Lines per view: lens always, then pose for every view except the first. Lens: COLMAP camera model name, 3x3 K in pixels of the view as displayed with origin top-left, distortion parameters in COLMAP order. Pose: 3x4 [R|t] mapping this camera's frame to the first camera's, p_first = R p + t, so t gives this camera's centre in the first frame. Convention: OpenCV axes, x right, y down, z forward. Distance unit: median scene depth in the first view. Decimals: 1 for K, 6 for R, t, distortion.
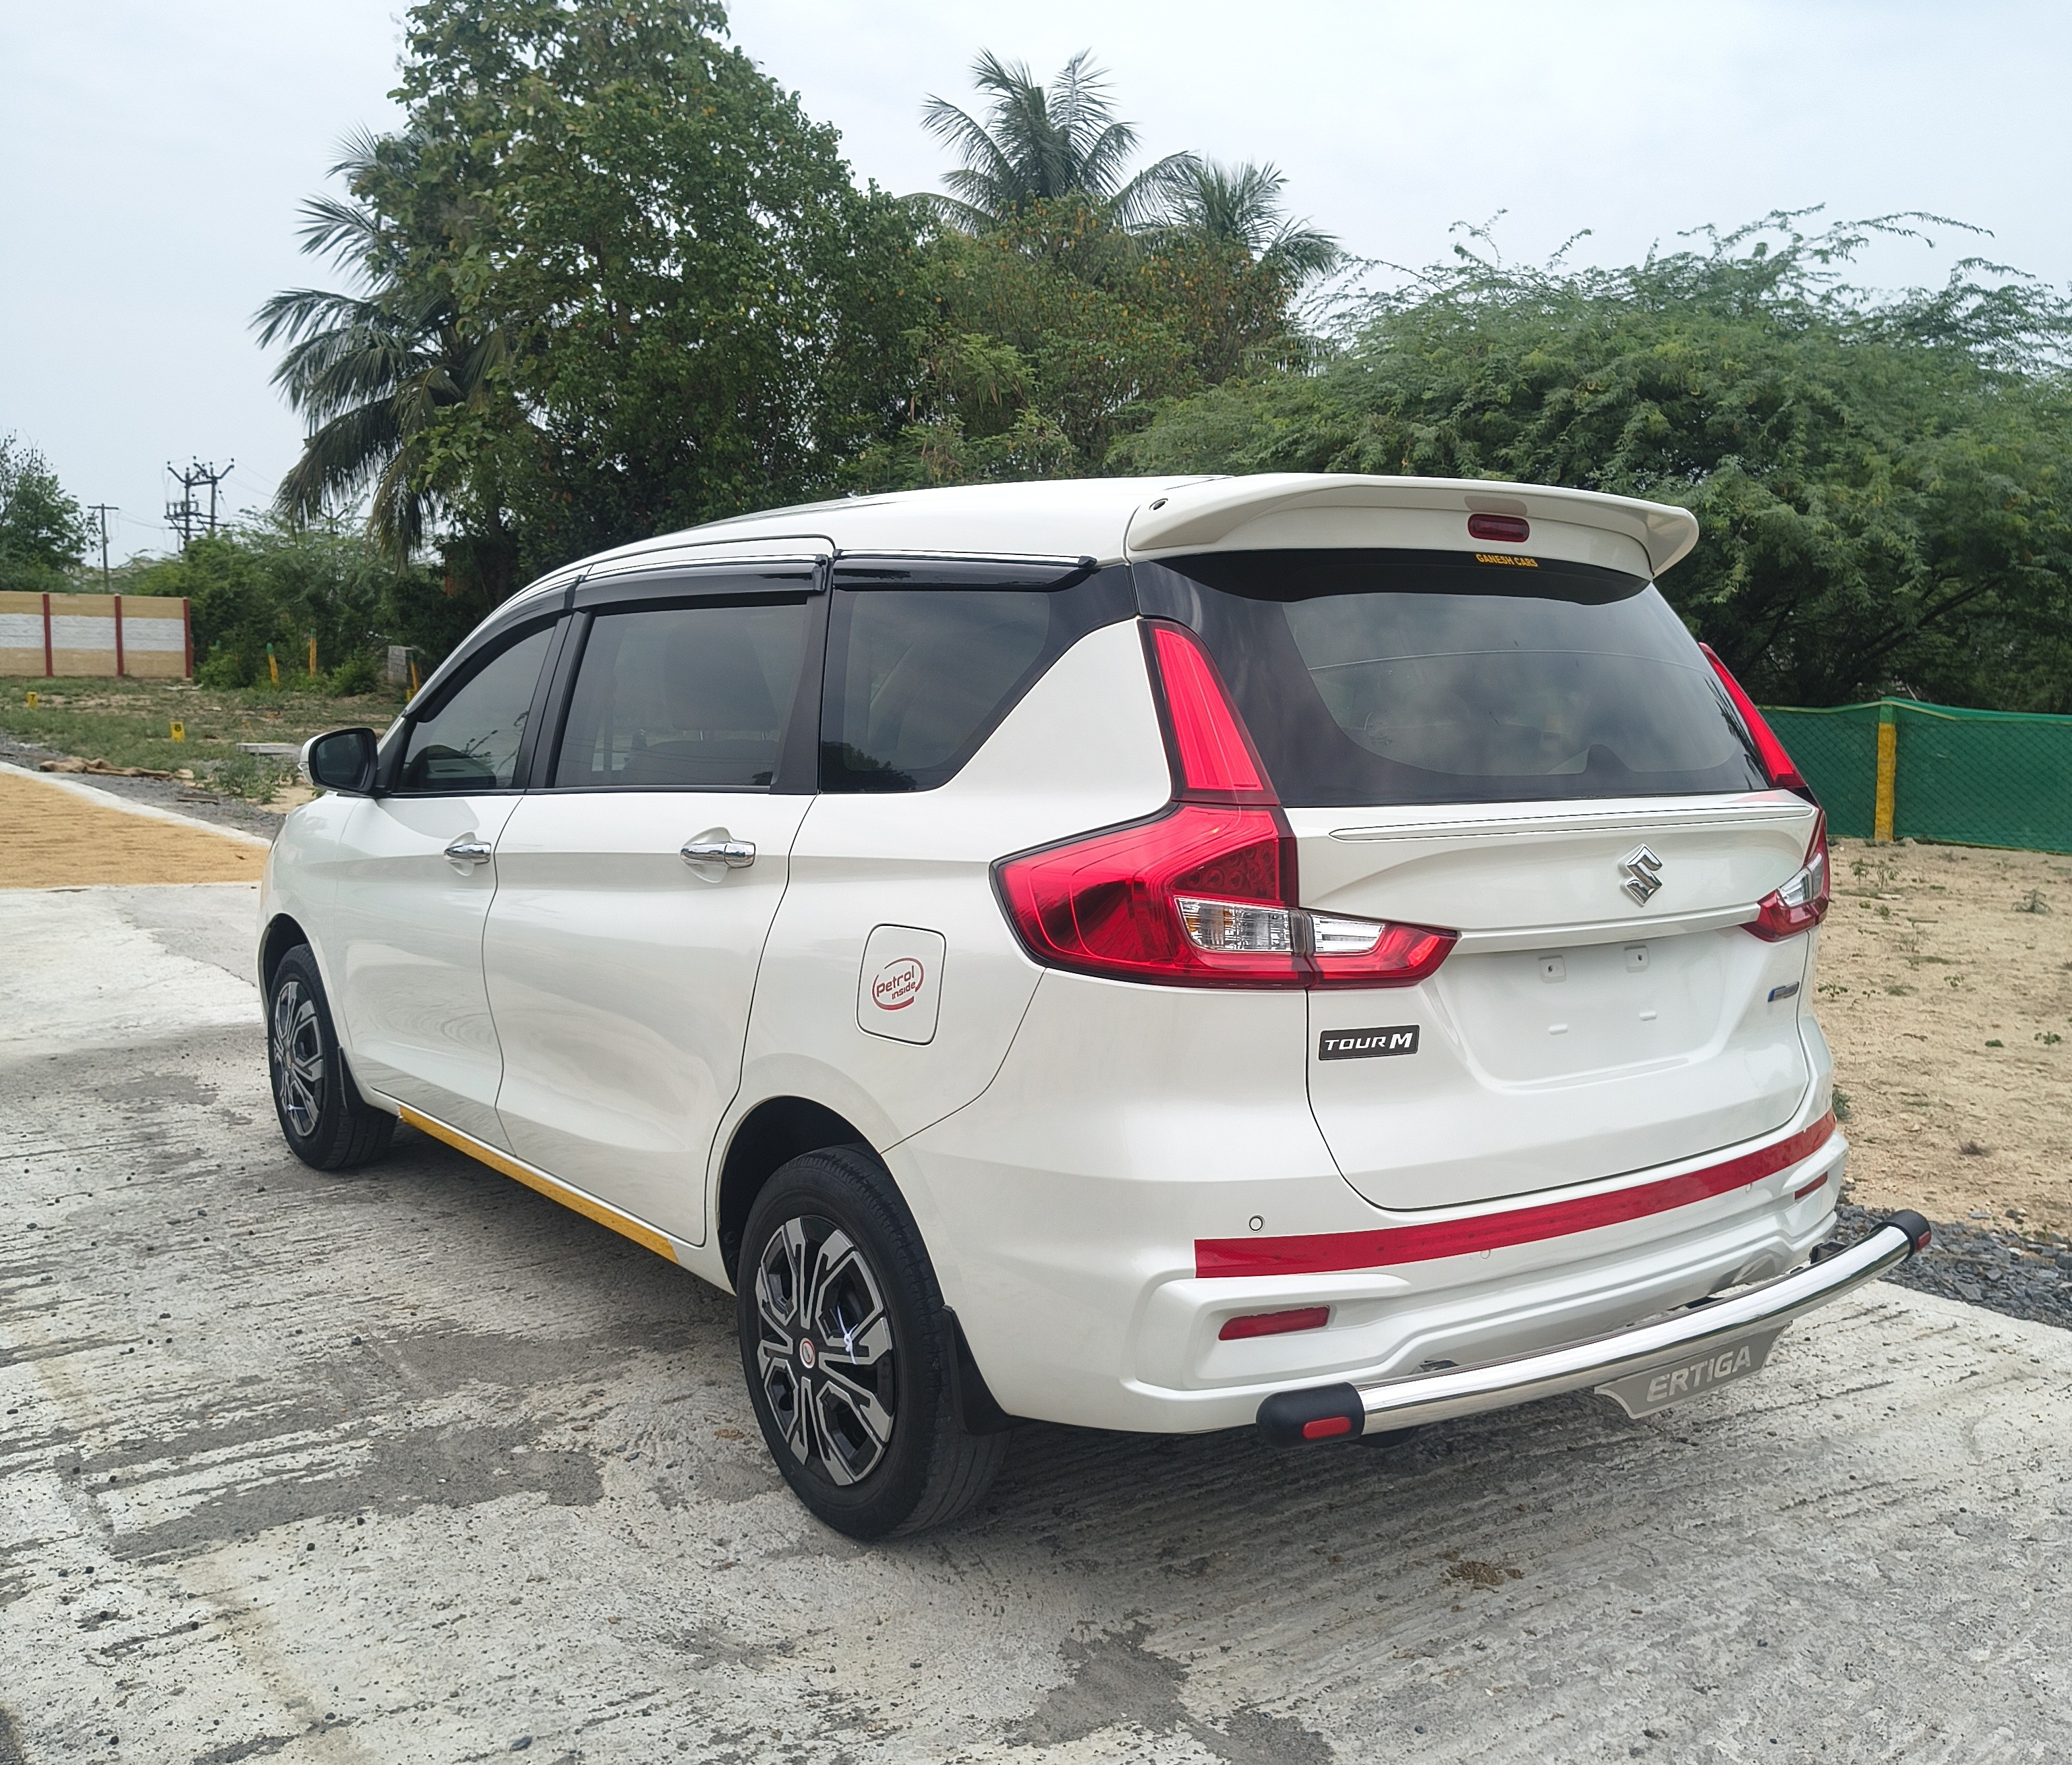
lens RADIAL K [[1905.4, 0, 1068.7], [0, 1905.4, 955.8], [0, 0, 1]] dist [0.038395, -0.009755]
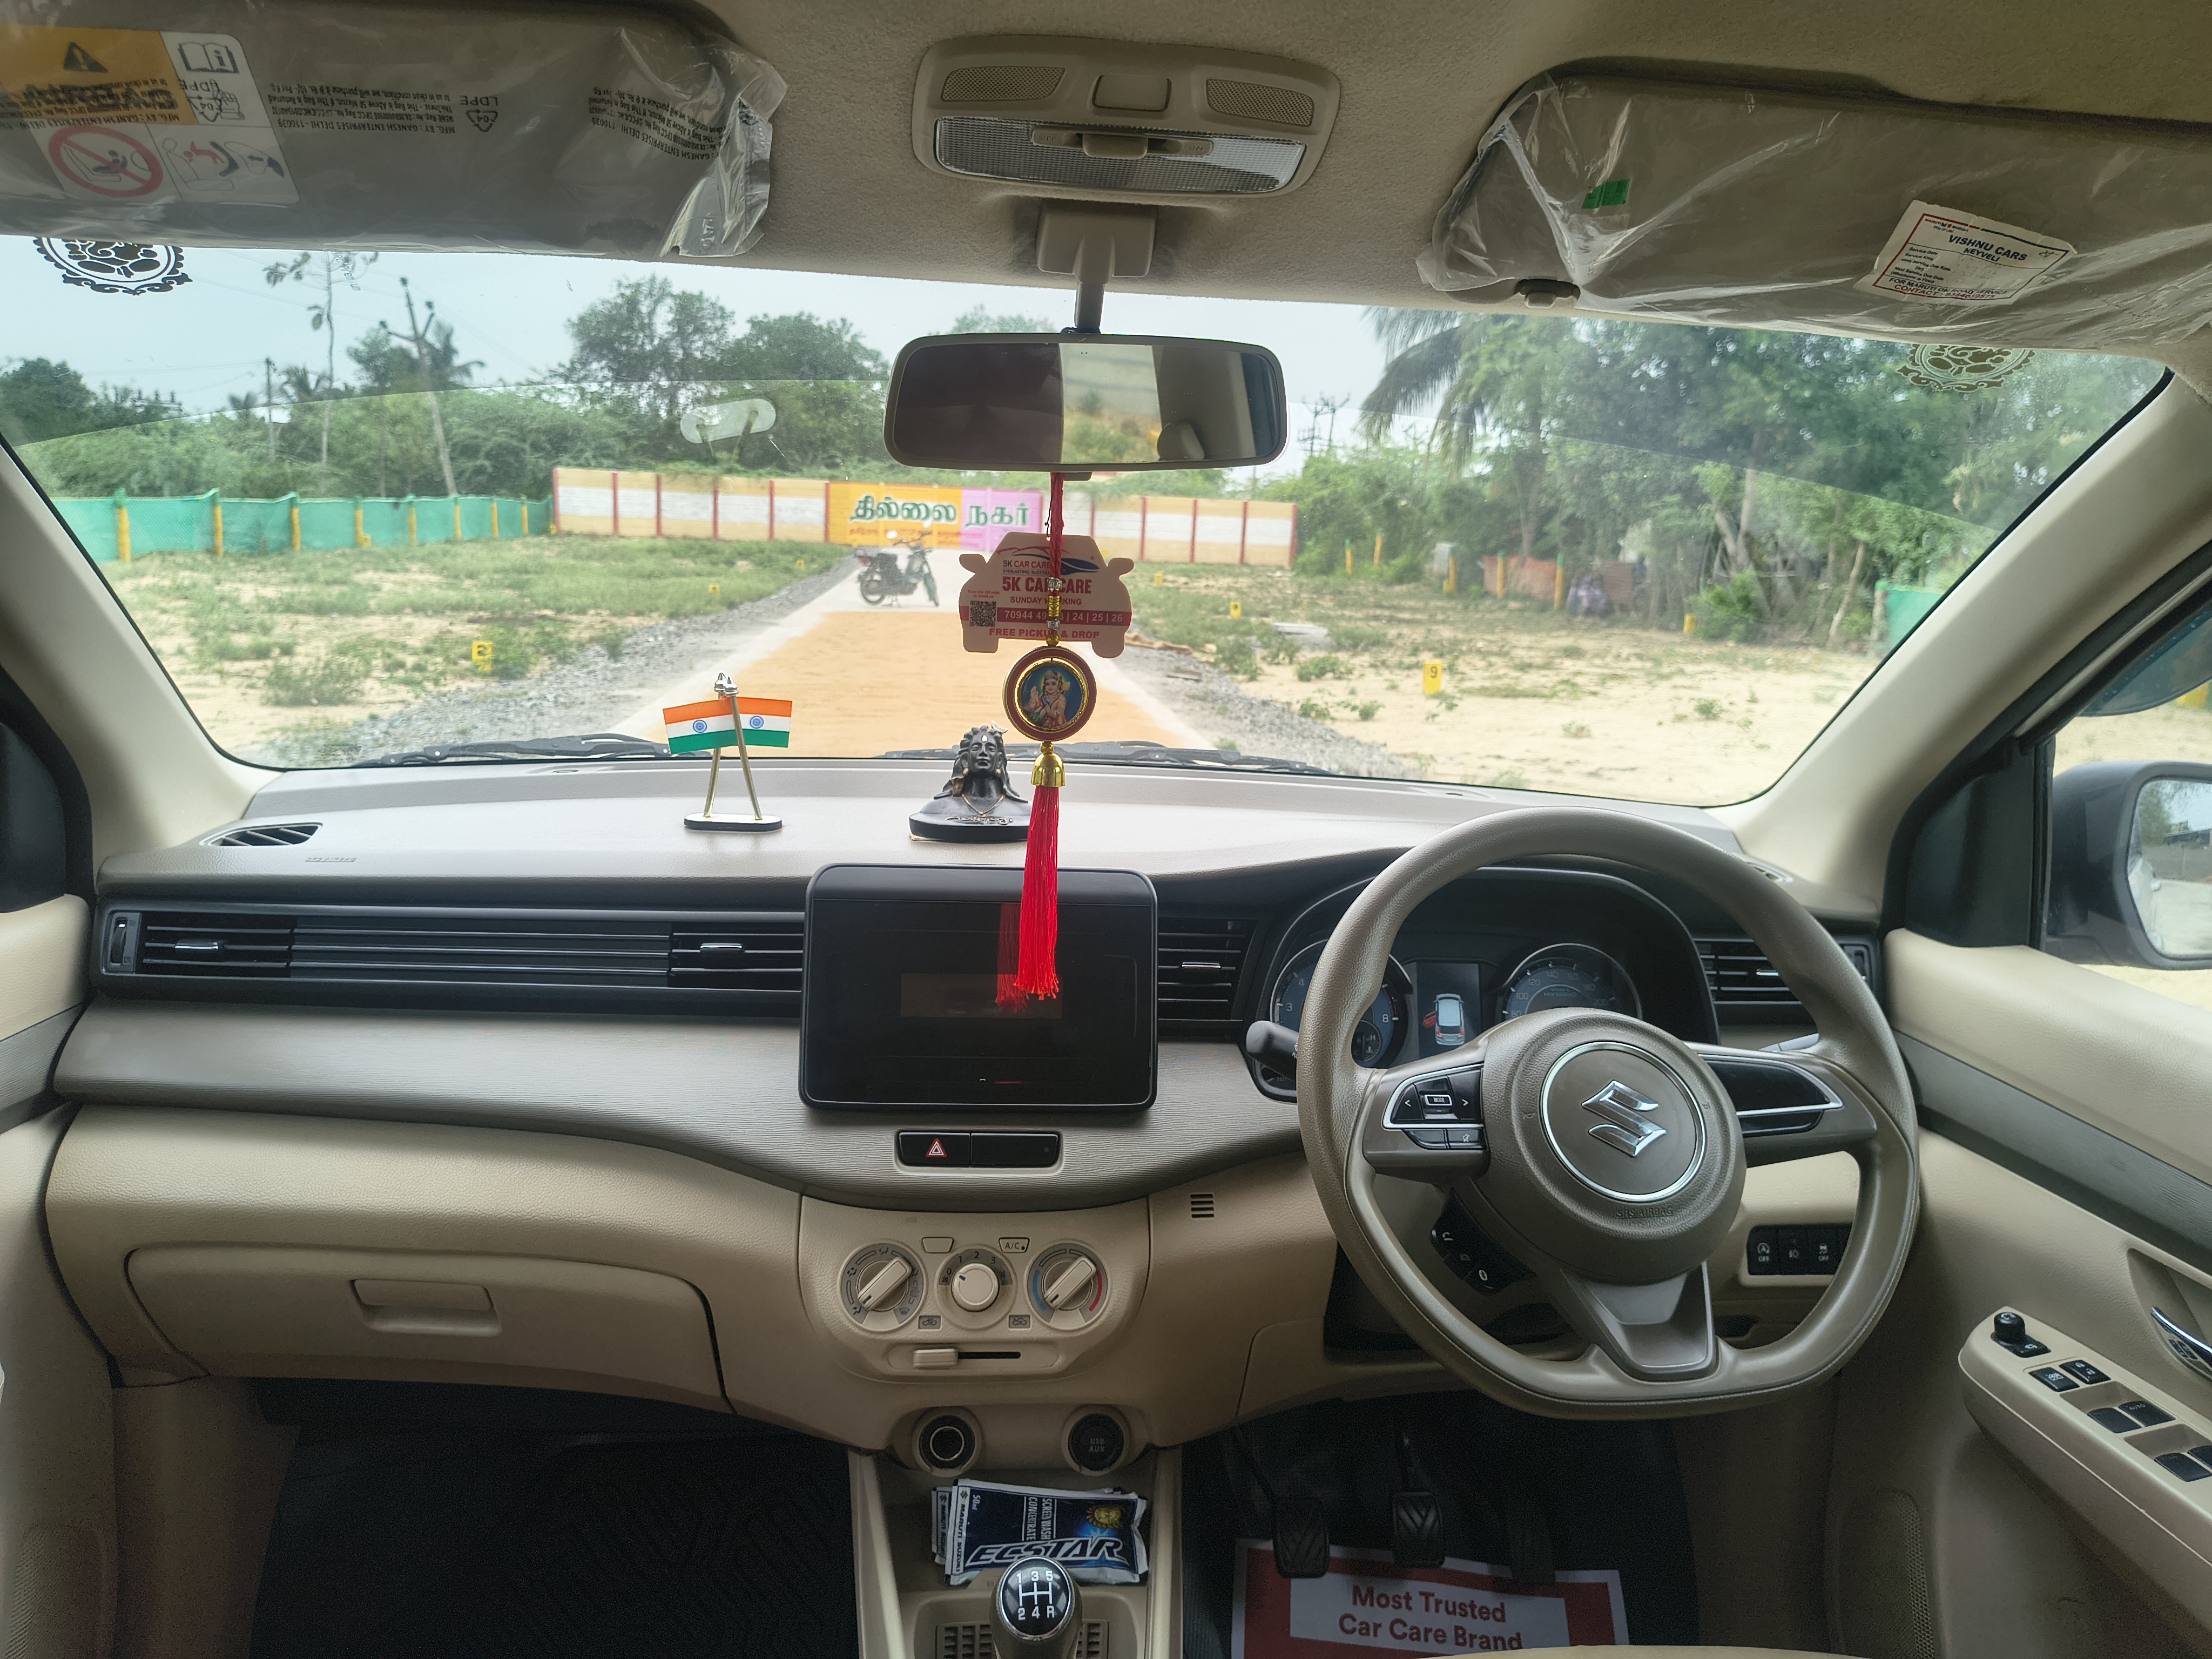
lens RADIAL K [[1518.1, 0, 1111.5], [0, 1518.1, 816.1], [0, 0, 1]] dist [0.039762, -0.089731]
pose [[0.840694, 0.114857, -0.529189, -0.087456], [-0.107836, 0.993183, 0.044250, -0.123788], [0.530664, 0.019865, 0.847349, 0.877113]]
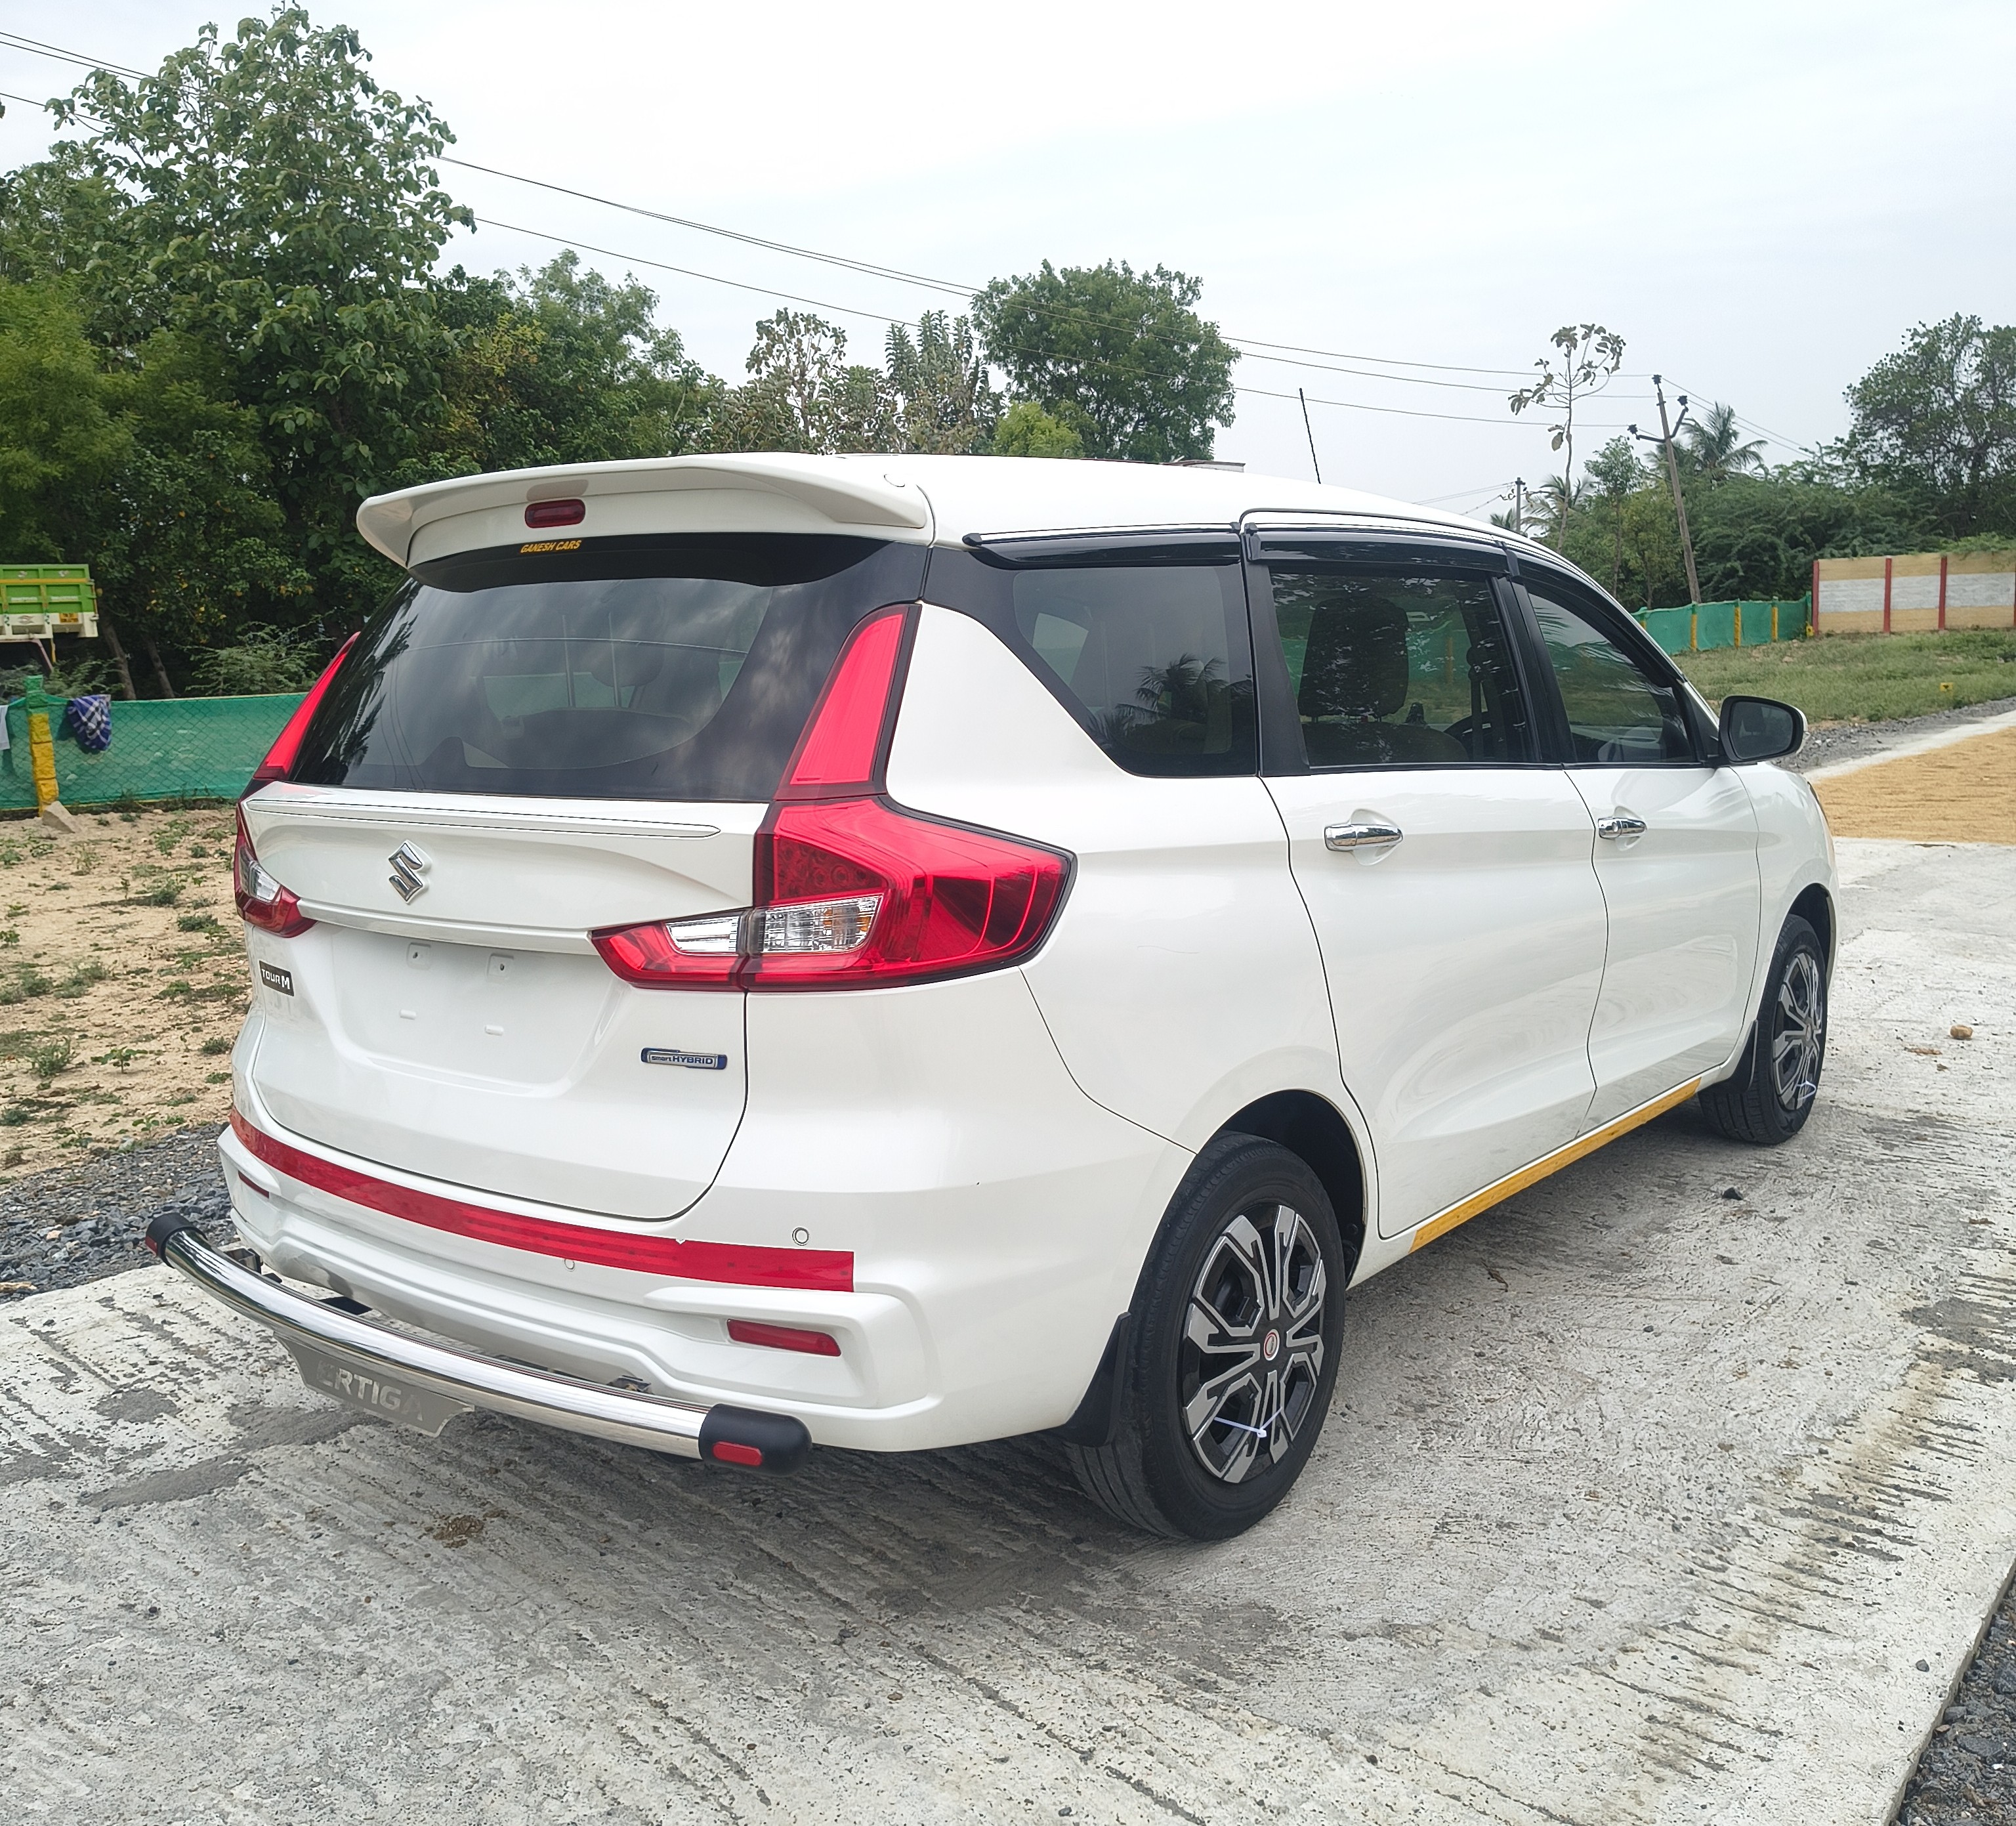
lens RADIAL K [[1872.2, 0, 1008.0], [0, 1872.2, 913.0], [0, 0, 1]] dist [0.044776, -0.033927]
pose [[0.221386, 0.114614, -0.968427, 0.748755], [-0.106566, 0.989965, 0.092801, -0.082552], [0.969346, 0.082657, 0.231379, 0.620557]]
